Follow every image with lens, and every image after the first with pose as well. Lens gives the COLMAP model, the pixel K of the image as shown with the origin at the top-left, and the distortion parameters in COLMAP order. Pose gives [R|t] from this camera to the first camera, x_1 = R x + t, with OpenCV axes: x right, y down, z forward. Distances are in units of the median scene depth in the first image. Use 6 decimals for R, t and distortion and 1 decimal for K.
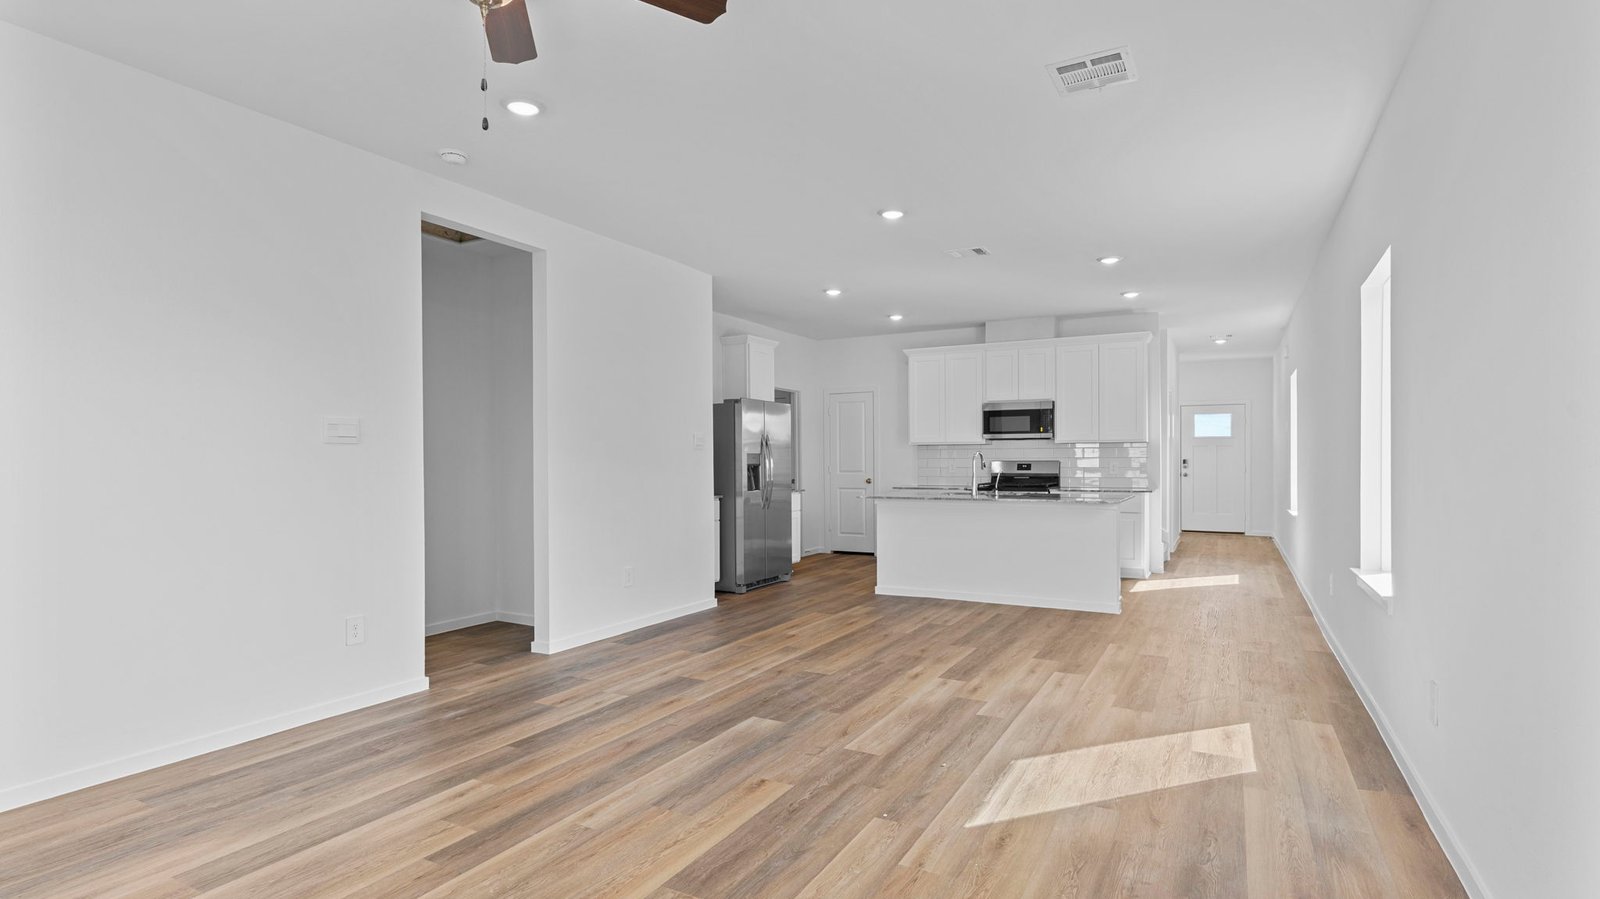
lens RADIAL K [[787.1, 0, 793.7], [0, 787.1, 466.5], [0, 0, 1]] dist [-0.003361, 0.004266]
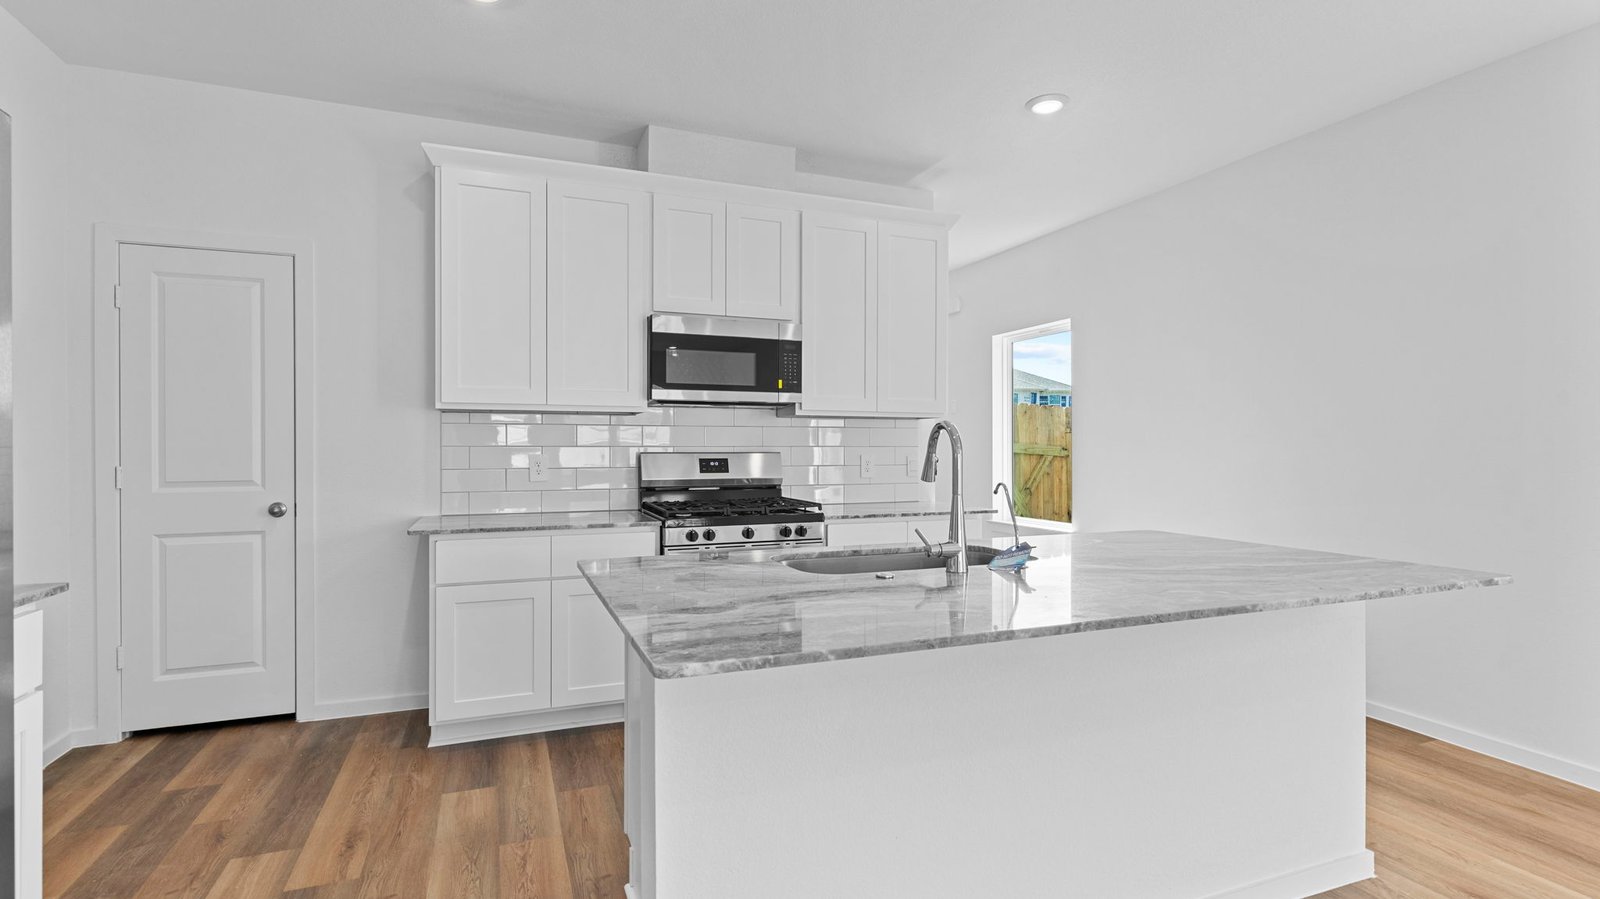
lens RADIAL K [[758.8, 0, 796.8], [0, 758.8, 449.3], [0, 0, 1]] dist [0.000349, 0.002380]
pose [[0.634914, 0.003960, 0.772572, -0.035480], [0.003632, 0.999961, -0.008111, -0.009404], [-0.772574, 0.007955, 0.634875, 1.219955]]
